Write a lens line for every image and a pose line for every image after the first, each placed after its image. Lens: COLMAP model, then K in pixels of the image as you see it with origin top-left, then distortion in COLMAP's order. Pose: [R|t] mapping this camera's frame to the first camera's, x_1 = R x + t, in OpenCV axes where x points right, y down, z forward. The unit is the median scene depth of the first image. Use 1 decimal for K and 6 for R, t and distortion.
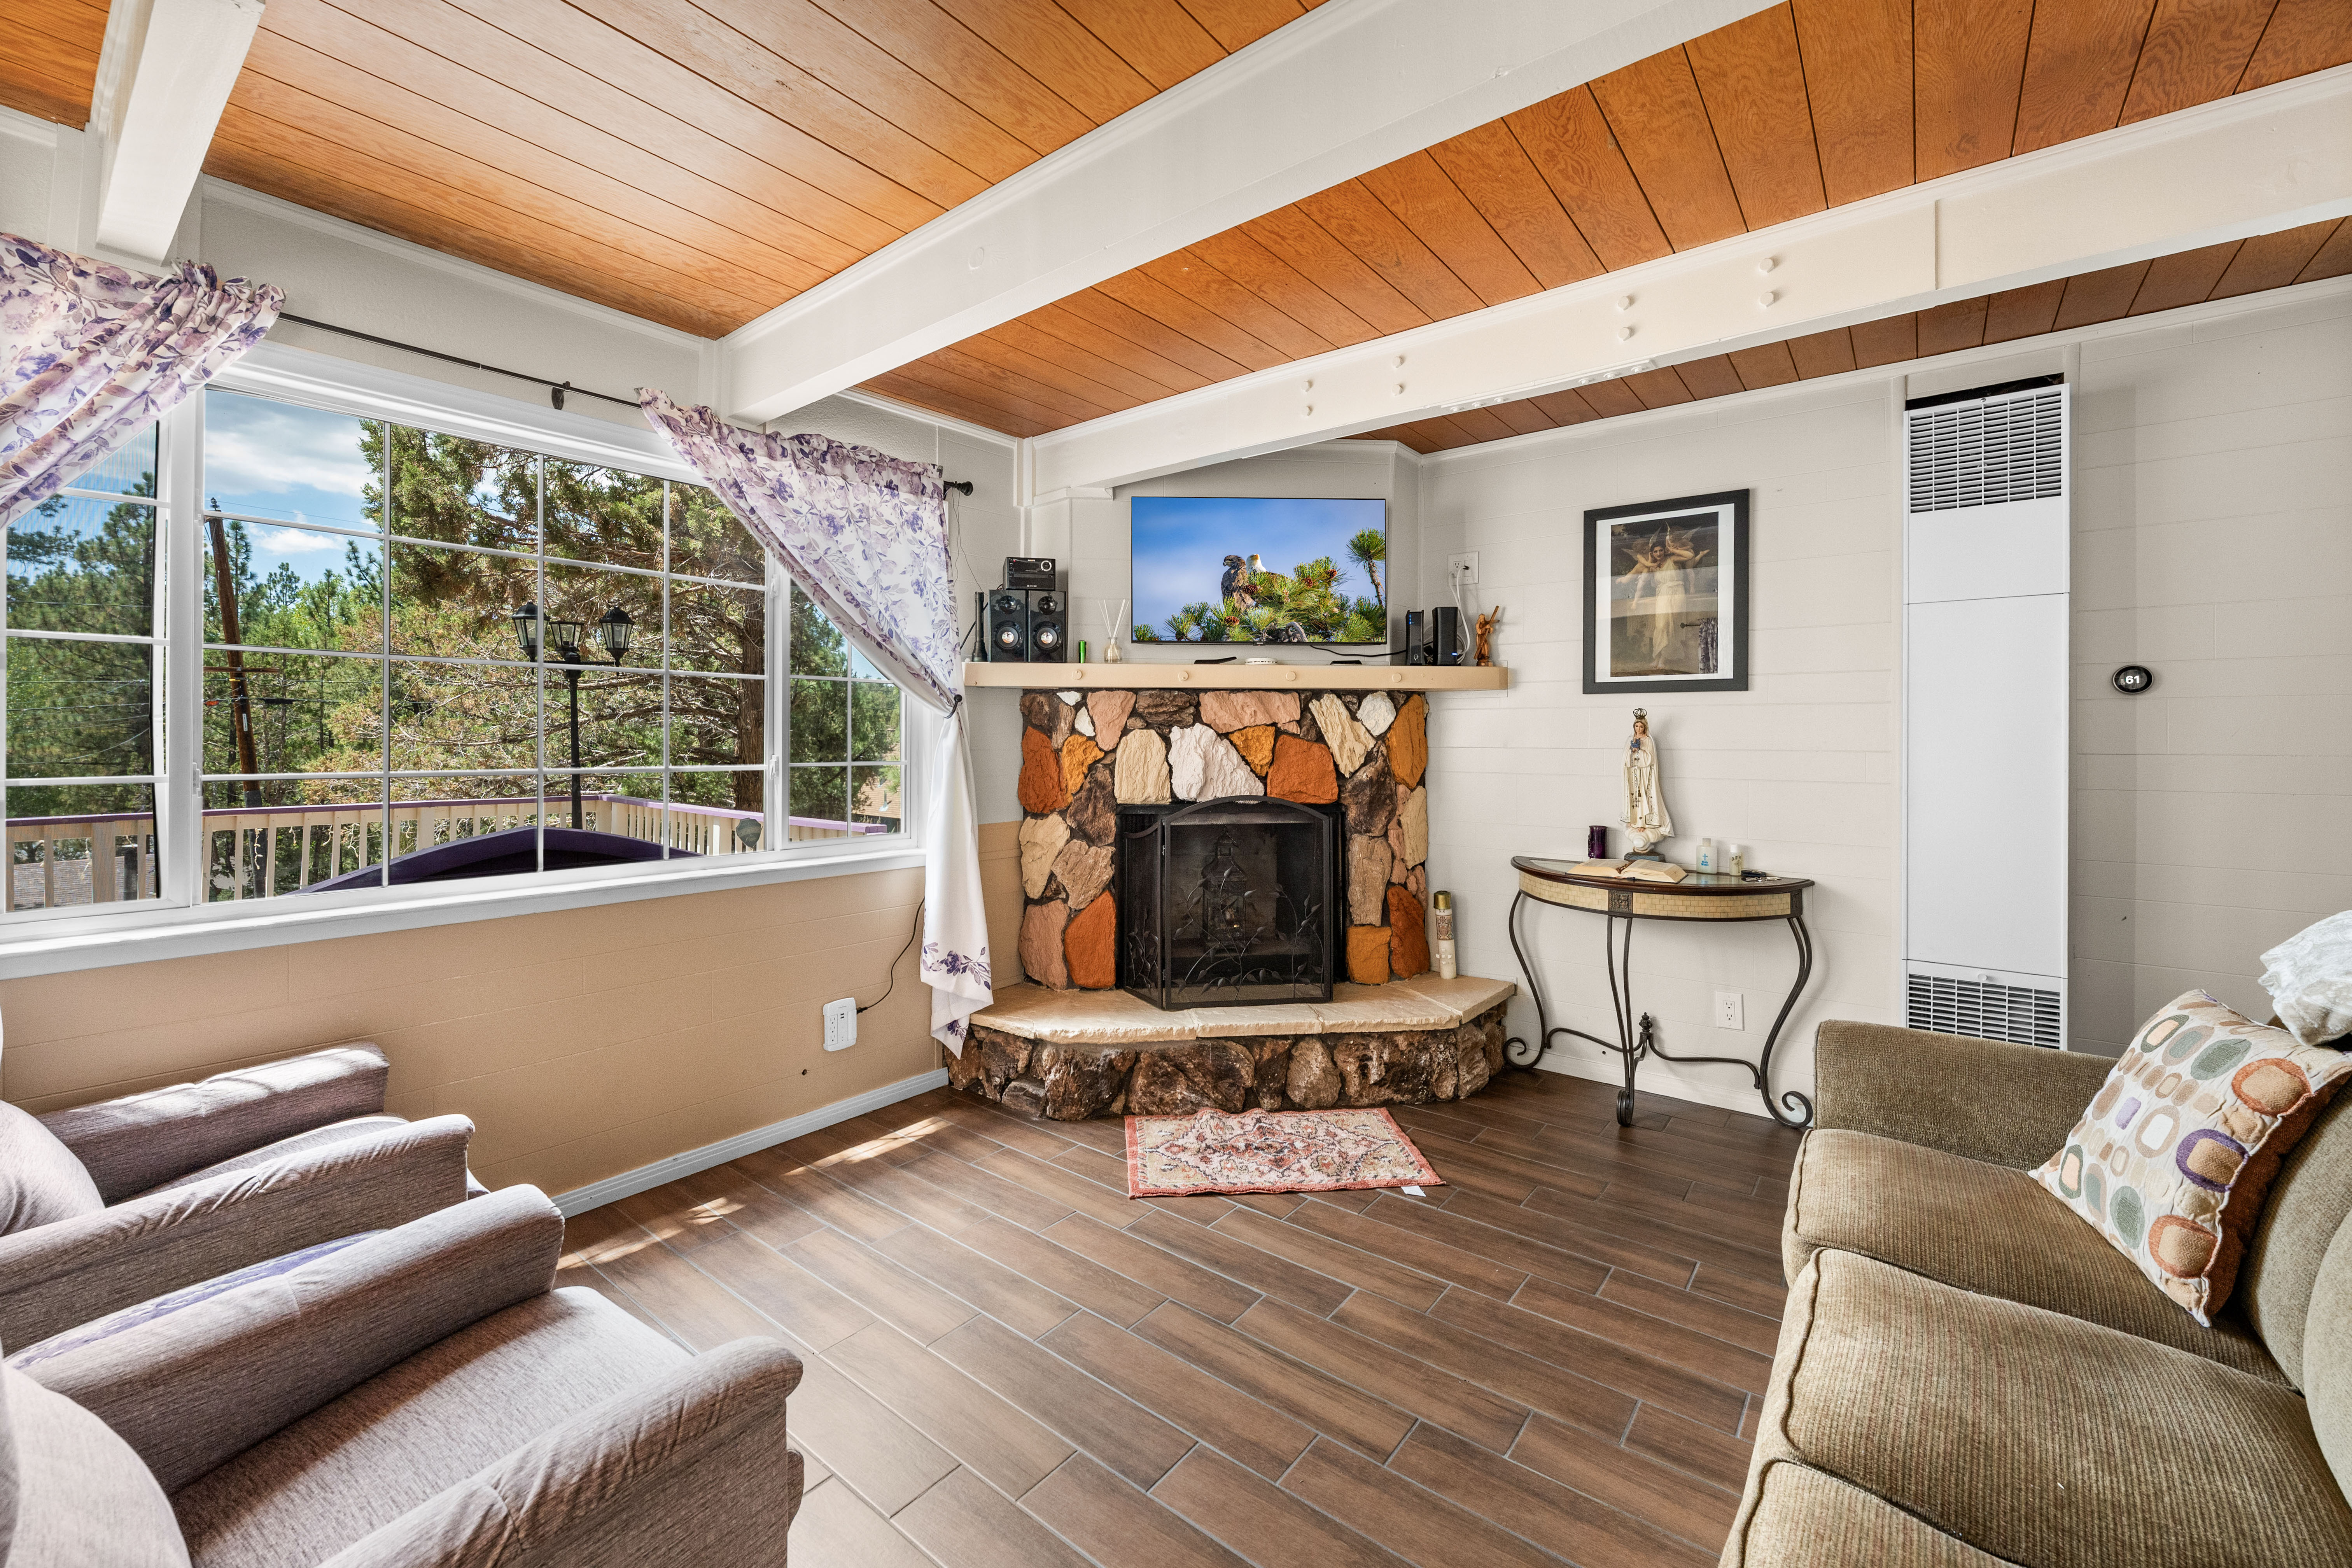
lens RADIAL K [[948.1, 0, 1183.4], [0, 948.1, 735.4], [0, 0, 1]] dist [-0.000553, 0.000036]
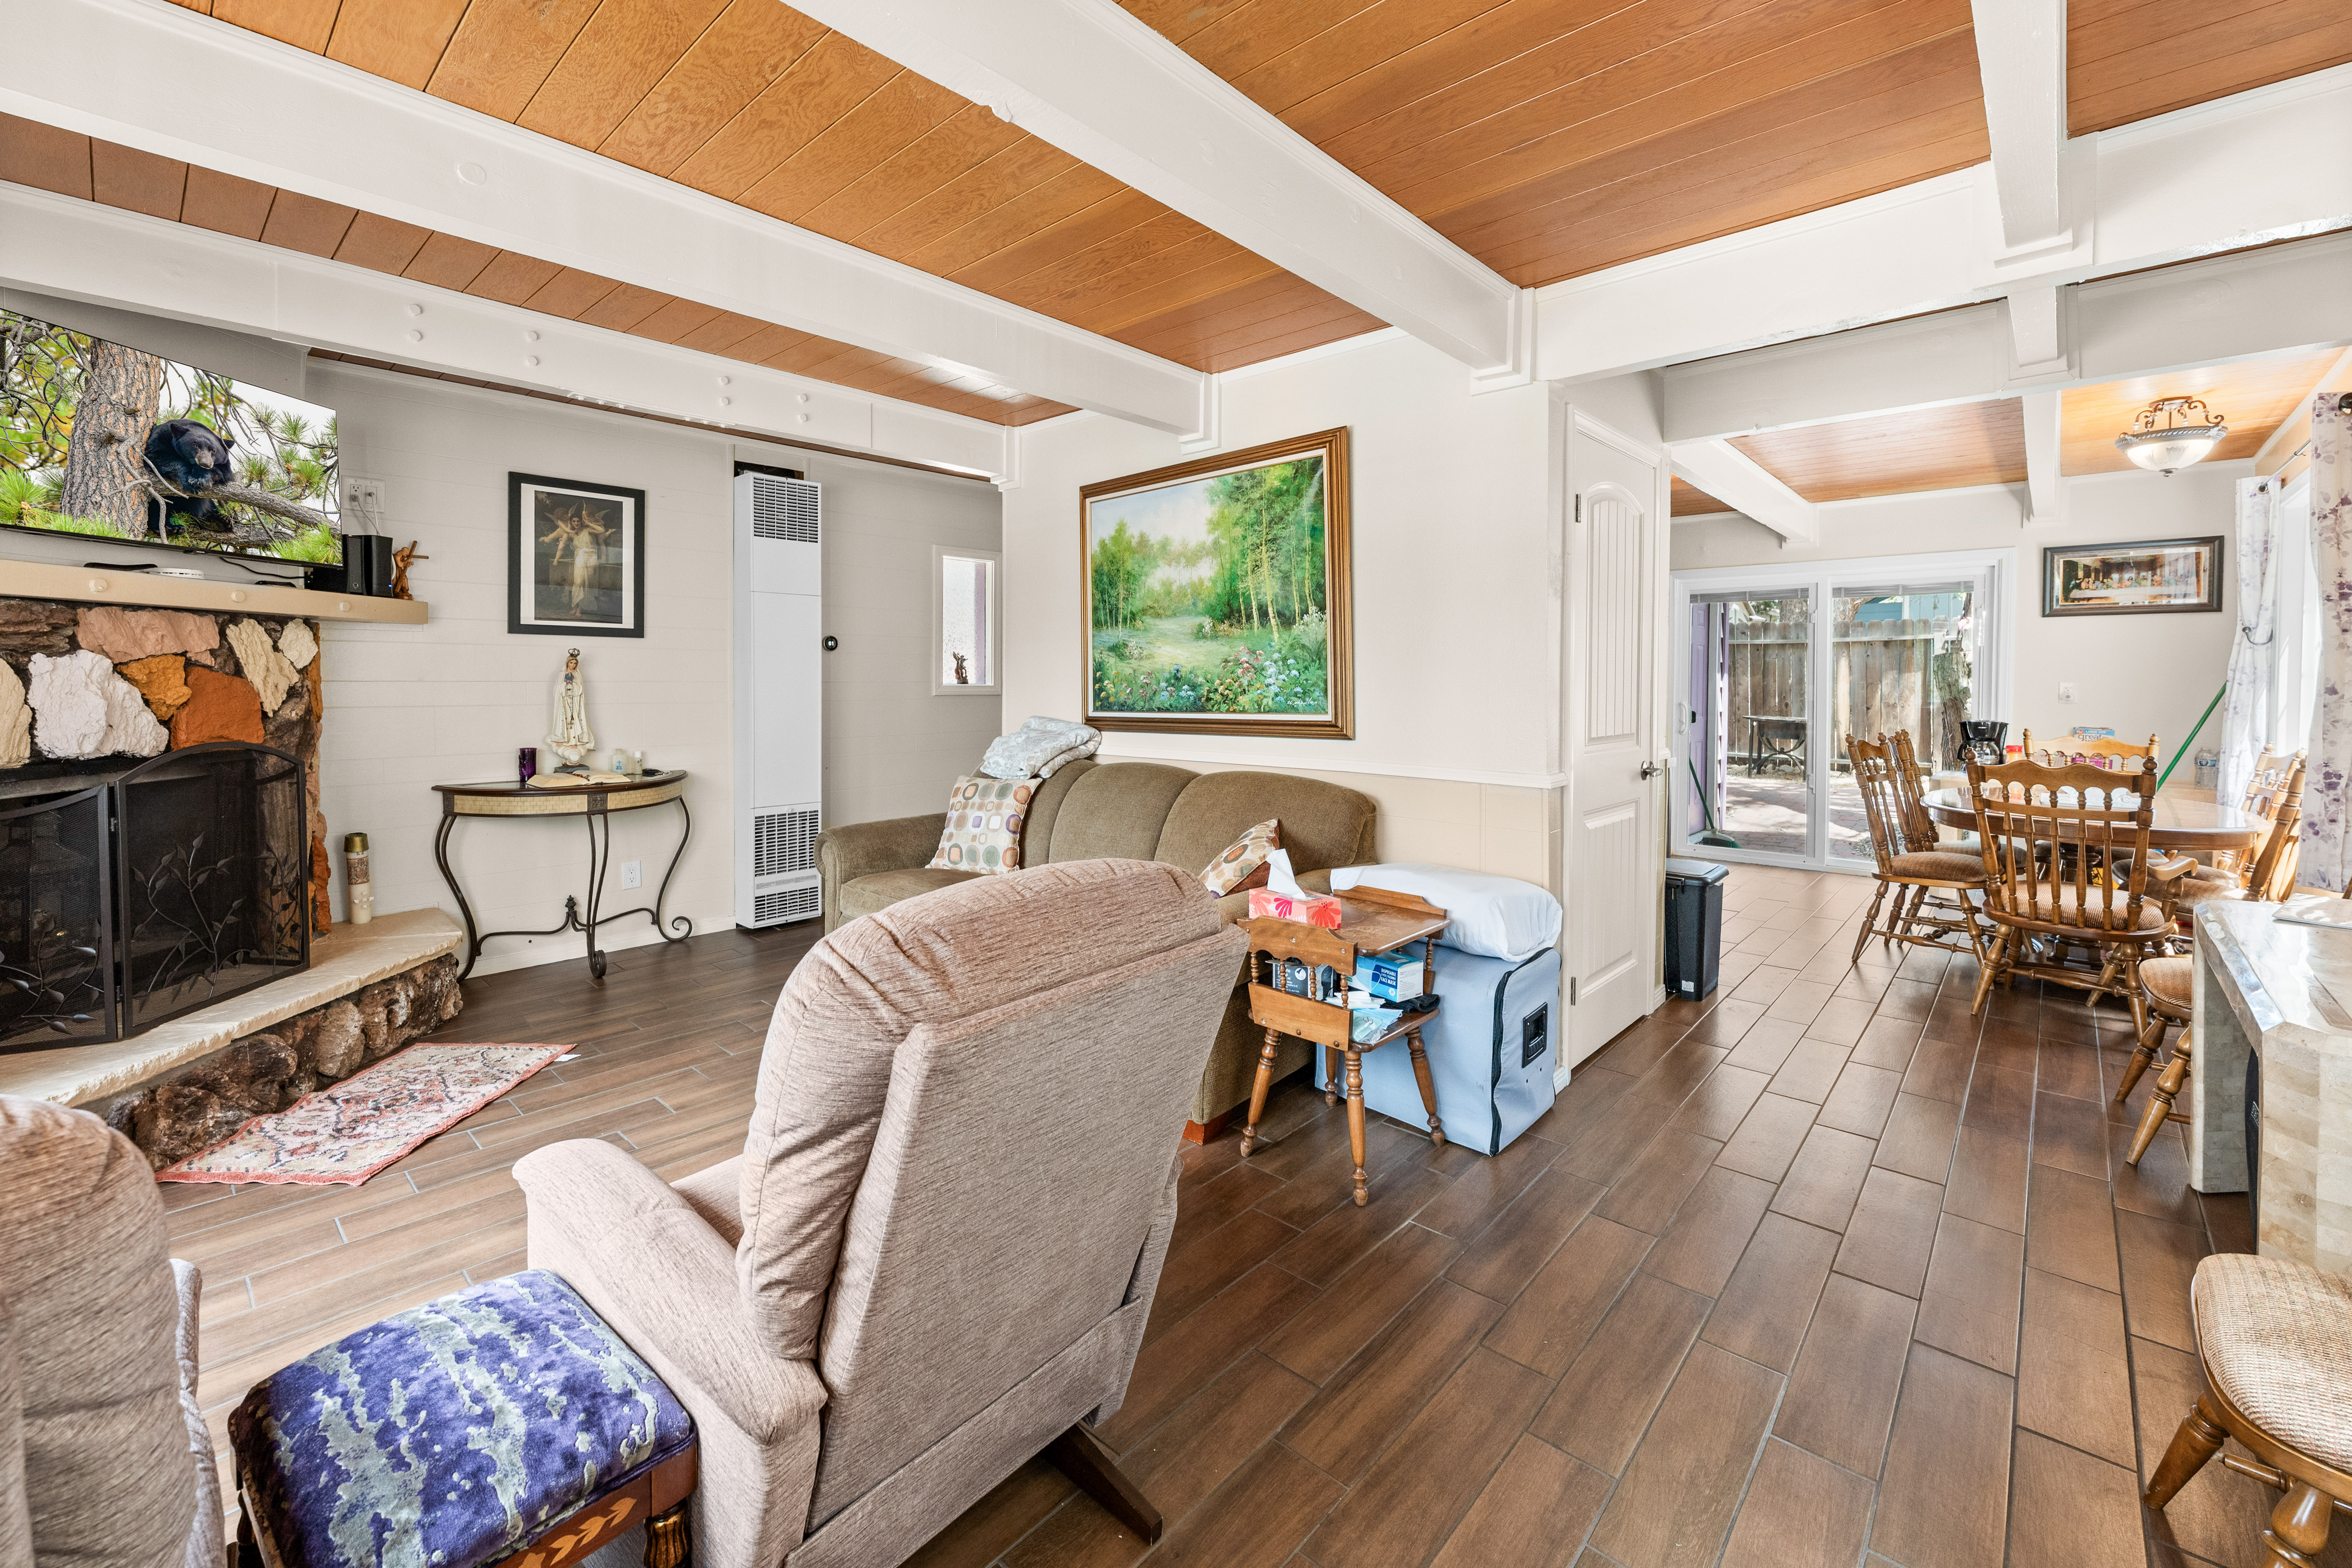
lens RADIAL K [[963.9, 0, 1173.3], [0, 963.9, 681.3], [0, 0, 1]] dist [-0.000009, 0.000021]
pose [[0.070817, -0.006309, 0.997469, -0.698614], [-0.008283, 0.999942, 0.006913, -0.000997], [-0.997455, -0.008751, 0.070761, 0.132006]]
